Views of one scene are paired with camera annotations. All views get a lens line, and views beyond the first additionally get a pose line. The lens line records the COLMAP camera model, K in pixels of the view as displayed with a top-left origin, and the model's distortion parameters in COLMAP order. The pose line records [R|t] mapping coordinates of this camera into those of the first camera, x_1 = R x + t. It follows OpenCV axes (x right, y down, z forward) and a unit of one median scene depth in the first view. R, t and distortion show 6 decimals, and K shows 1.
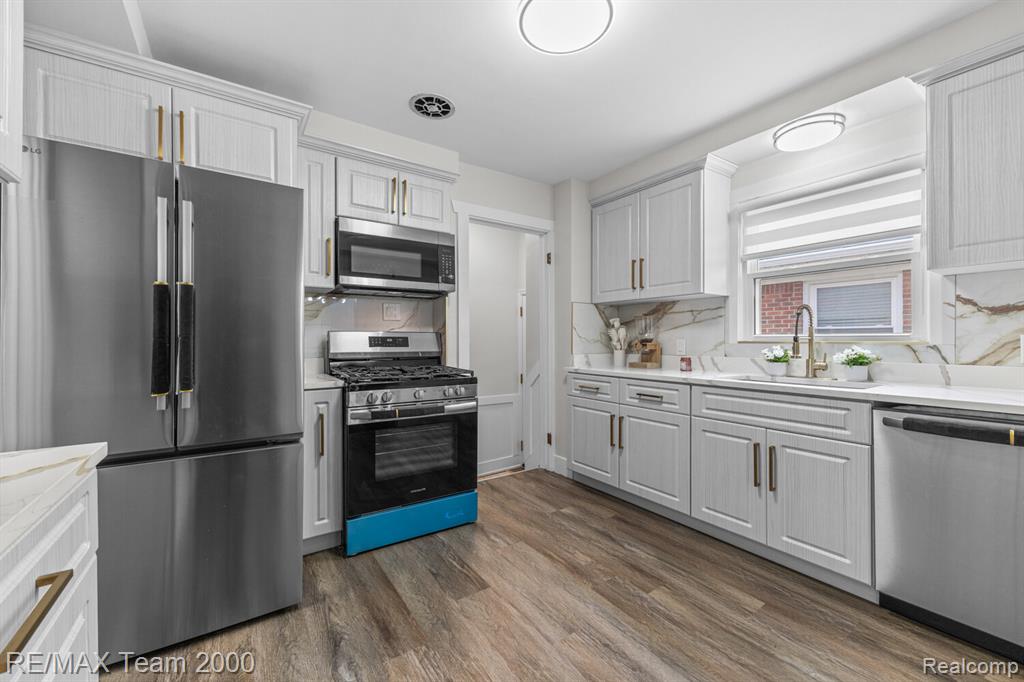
lens RADIAL K [[407.9, 0, 515.5], [0, 407.9, 341.4], [0, 0, 1]] dist [0.010517, -0.000235]
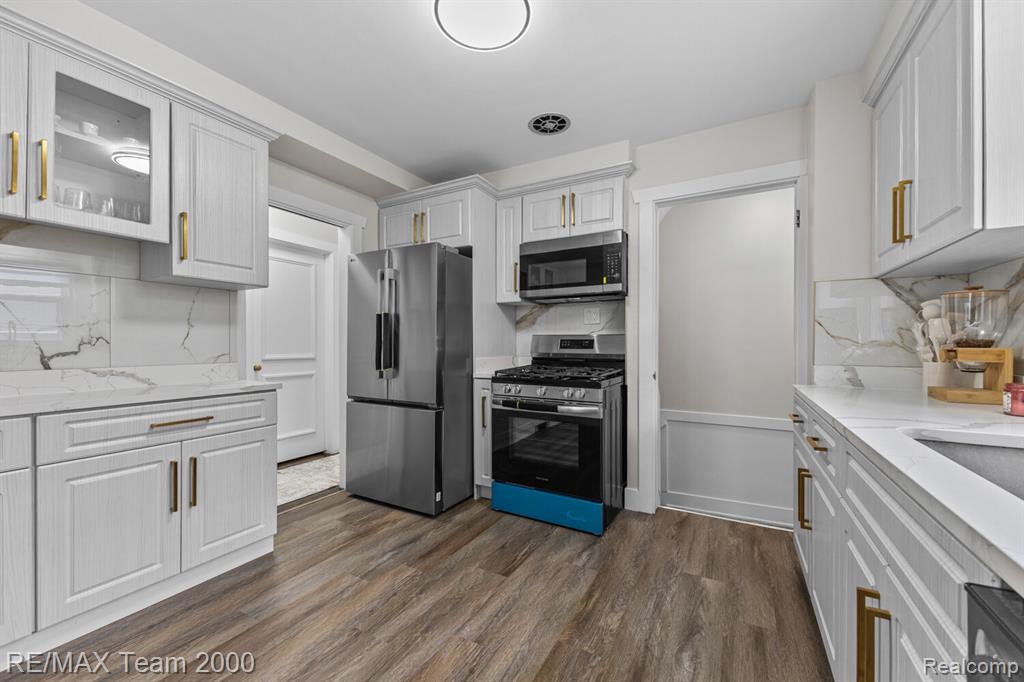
lens RADIAL K [[407.9, 0, 509.9], [0, 407.9, 344.5], [0, 0, 1]] dist [0.010517, -0.000235]
pose [[0.442597, 0.003715, -0.896713, 0.702289], [-0.002742, 0.999992, 0.002790, -0.000516], [0.896716, 0.001224, 0.442604, 0.429959]]
